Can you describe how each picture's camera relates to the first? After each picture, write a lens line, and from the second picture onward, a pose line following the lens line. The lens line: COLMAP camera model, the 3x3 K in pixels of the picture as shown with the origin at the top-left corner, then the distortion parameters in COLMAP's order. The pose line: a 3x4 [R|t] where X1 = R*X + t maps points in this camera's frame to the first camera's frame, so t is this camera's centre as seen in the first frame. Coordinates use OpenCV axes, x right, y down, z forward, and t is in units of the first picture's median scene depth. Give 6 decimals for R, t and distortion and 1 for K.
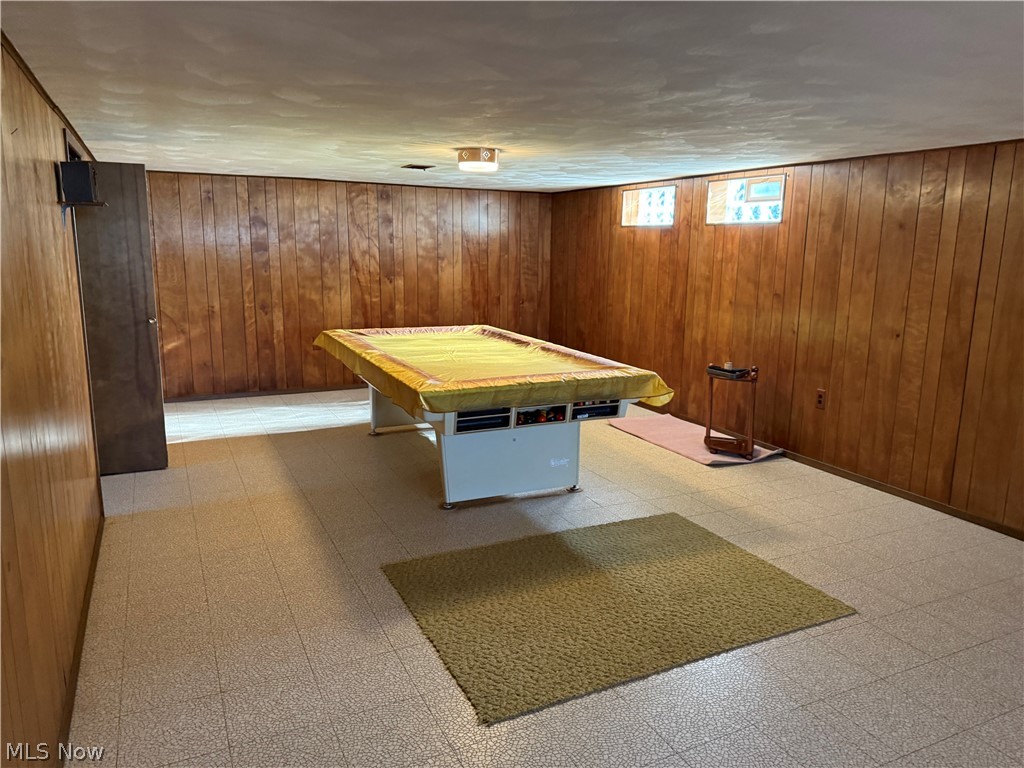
lens RADIAL K [[725.7, 0, 512.0], [0, 725.7, 384.0], [0, 0, 1]] dist [0.125197, -0.183047]
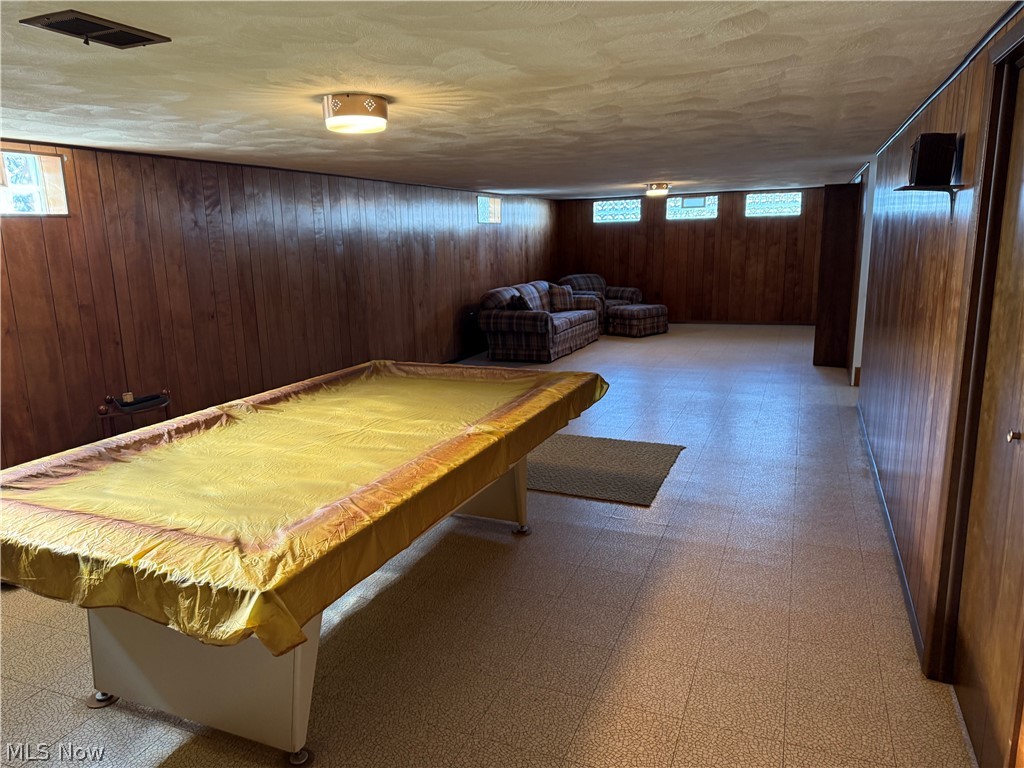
lens RADIAL K [[725.7, 0, 512.0], [0, 725.7, 384.0], [0, 0, 1]] dist [0.125197, -0.183047]
pose [[-0.677024, -0.140976, 0.722332, -0.635046], [0.165286, 0.927284, 0.335895, -0.273045], [-0.717160, 0.346801, -0.604492, 1.362091]]
